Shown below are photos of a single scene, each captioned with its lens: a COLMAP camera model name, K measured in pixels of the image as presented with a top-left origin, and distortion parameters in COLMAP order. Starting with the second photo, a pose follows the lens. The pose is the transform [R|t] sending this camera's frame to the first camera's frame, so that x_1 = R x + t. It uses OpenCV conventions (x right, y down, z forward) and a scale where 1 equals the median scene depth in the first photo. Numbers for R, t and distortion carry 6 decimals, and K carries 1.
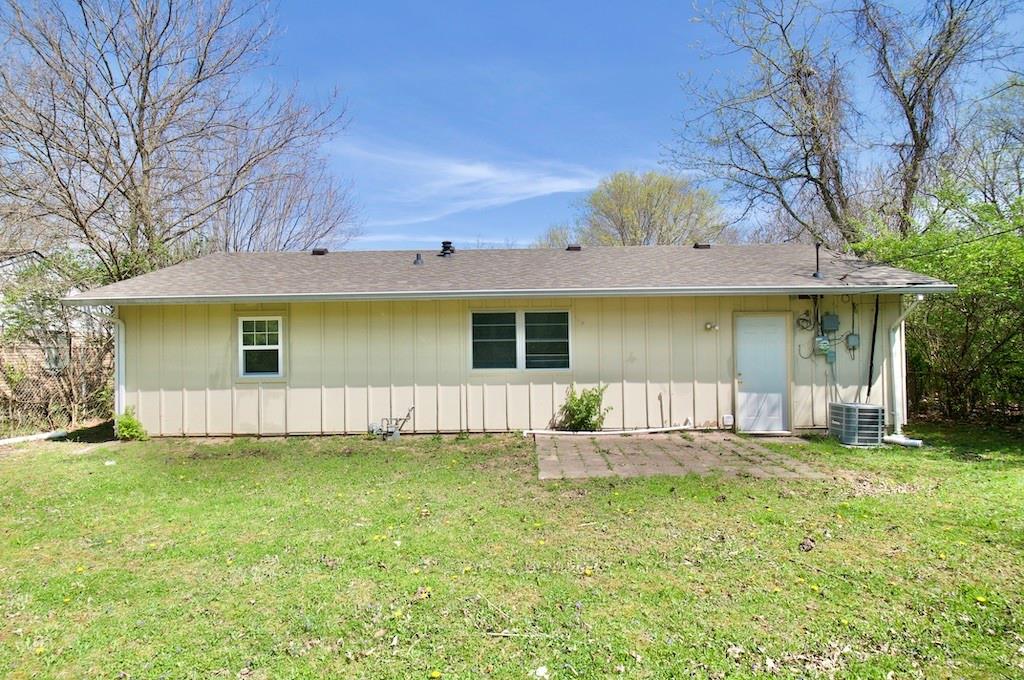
lens RADIAL K [[560.0, 0, 513.4], [0, 560.0, 337.0], [0, 0, 1]] dist [0.005858, -0.001746]
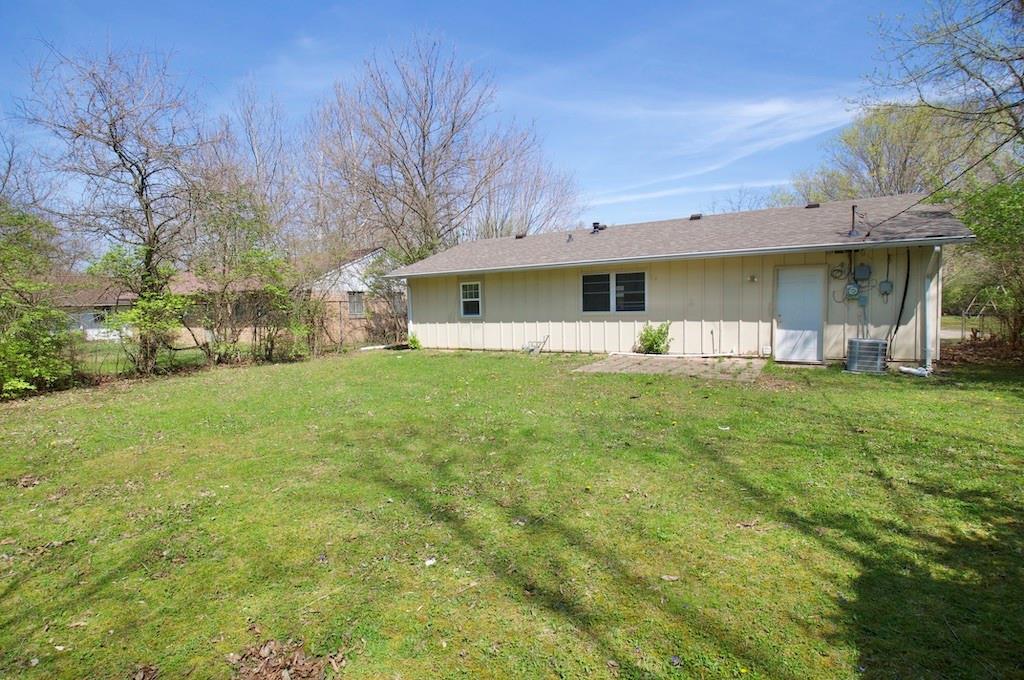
lens RADIAL K [[534.1, 0, 511.6], [0, 534.1, 339.7], [0, 0, 1]] dist [-0.001881, -0.000540]
pose [[0.860842, 0.024202, -0.508296, 0.504933], [0.024487, 0.995741, 0.088882, -0.002284], [0.508282, -0.088960, 0.856584, -0.369382]]
